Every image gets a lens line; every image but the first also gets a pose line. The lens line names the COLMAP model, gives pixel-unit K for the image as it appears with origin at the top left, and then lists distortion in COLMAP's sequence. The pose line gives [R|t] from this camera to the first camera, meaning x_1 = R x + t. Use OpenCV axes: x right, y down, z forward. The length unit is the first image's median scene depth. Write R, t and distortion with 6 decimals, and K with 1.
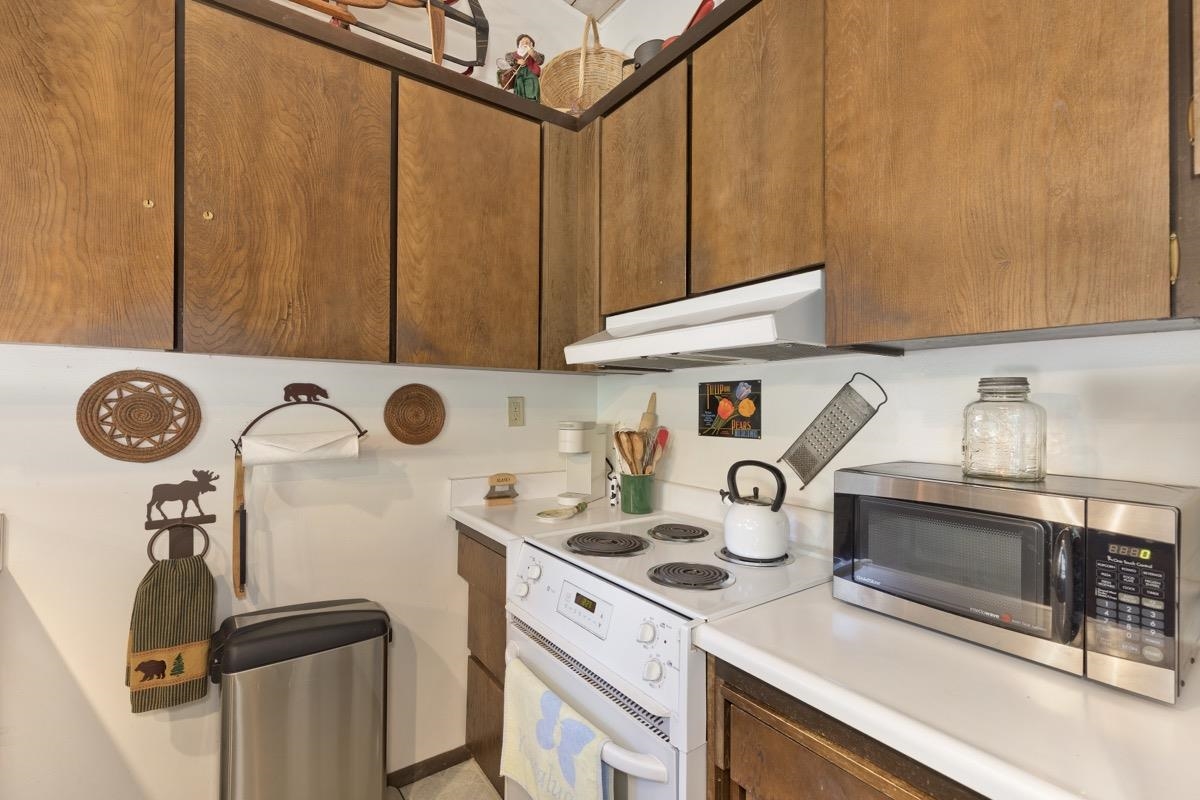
lens RADIAL K [[542.4, 0, 609.3], [0, 542.4, 402.6], [0, 0, 1]] dist [0.010362, -0.001841]
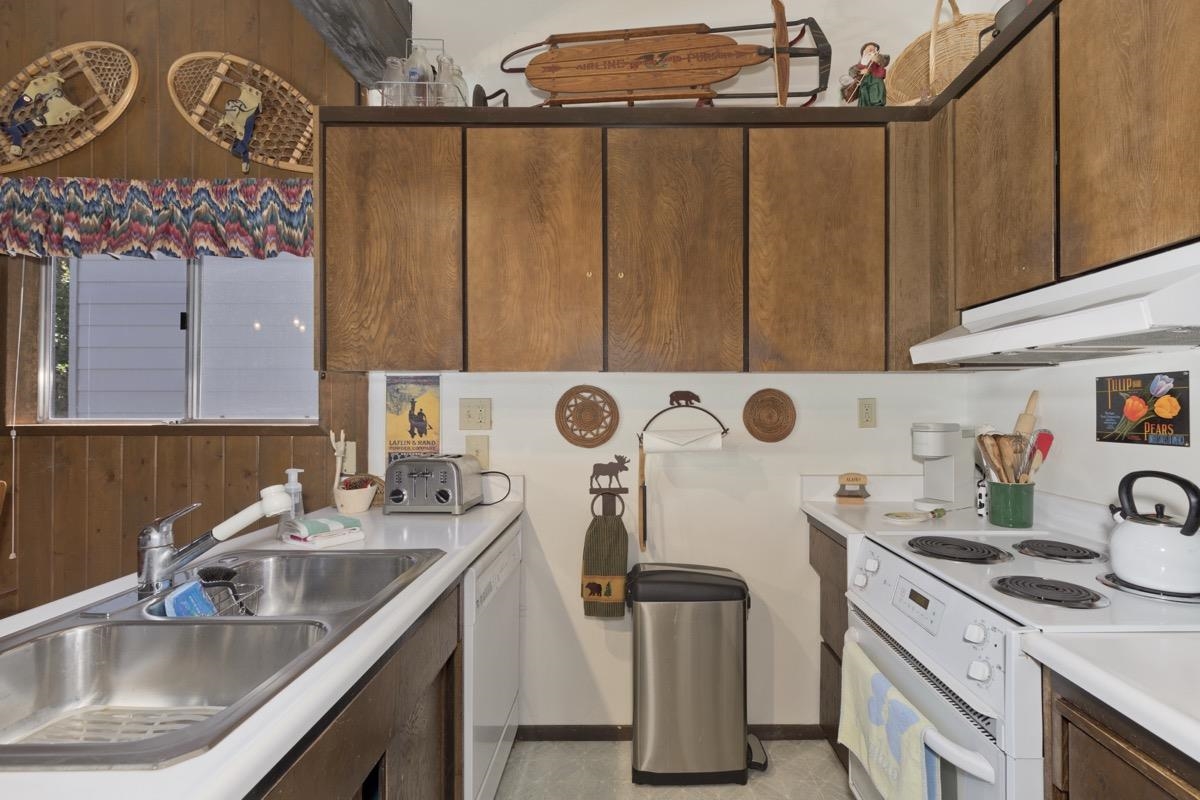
lens RADIAL K [[568.2, 0, 629.5], [0, 568.2, 405.3], [0, 0, 1]] dist [0.027610, 0.000609]
pose [[0.808587, -0.011147, -0.588271, 0.133571], [0.011075, 0.999932, -0.003725, 0.001806], [0.588272, -0.003503, 0.808655, -0.166106]]
